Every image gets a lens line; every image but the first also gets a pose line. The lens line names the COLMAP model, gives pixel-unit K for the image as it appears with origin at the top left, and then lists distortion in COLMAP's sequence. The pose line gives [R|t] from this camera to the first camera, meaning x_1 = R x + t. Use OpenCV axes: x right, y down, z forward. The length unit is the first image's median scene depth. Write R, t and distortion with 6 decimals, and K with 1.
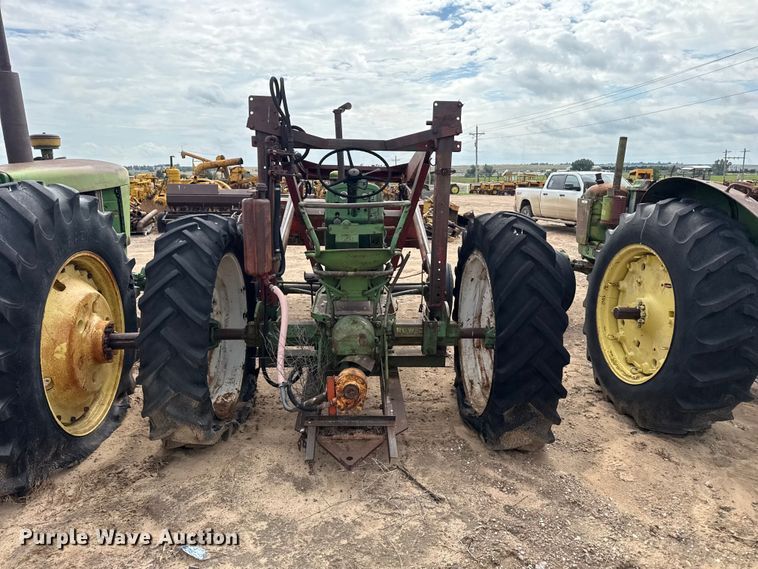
lens RADIAL K [[588.7, 0, 379.0], [0, 588.7, 284.5], [0, 0, 1]] dist [0.004922, -0.000436]
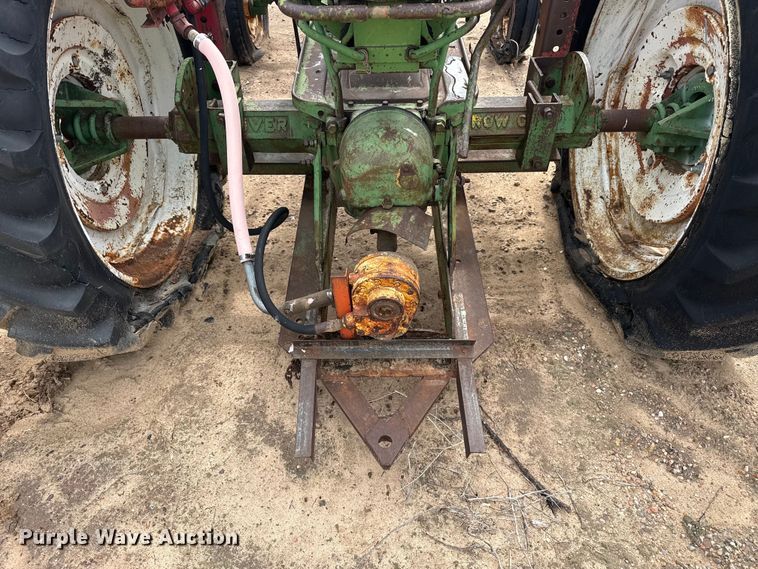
lens RADIAL K [[532.2, 0, 379.0], [0, 532.2, 284.5], [0, 0, 1]] dist [0.034304, -0.051494]
pose [[0.999288, 0.002343, -0.037649, -0.034944], [0.017991, 0.847641, 0.530266, -0.050410], [0.033156, -0.530566, 0.846995, 0.624185]]
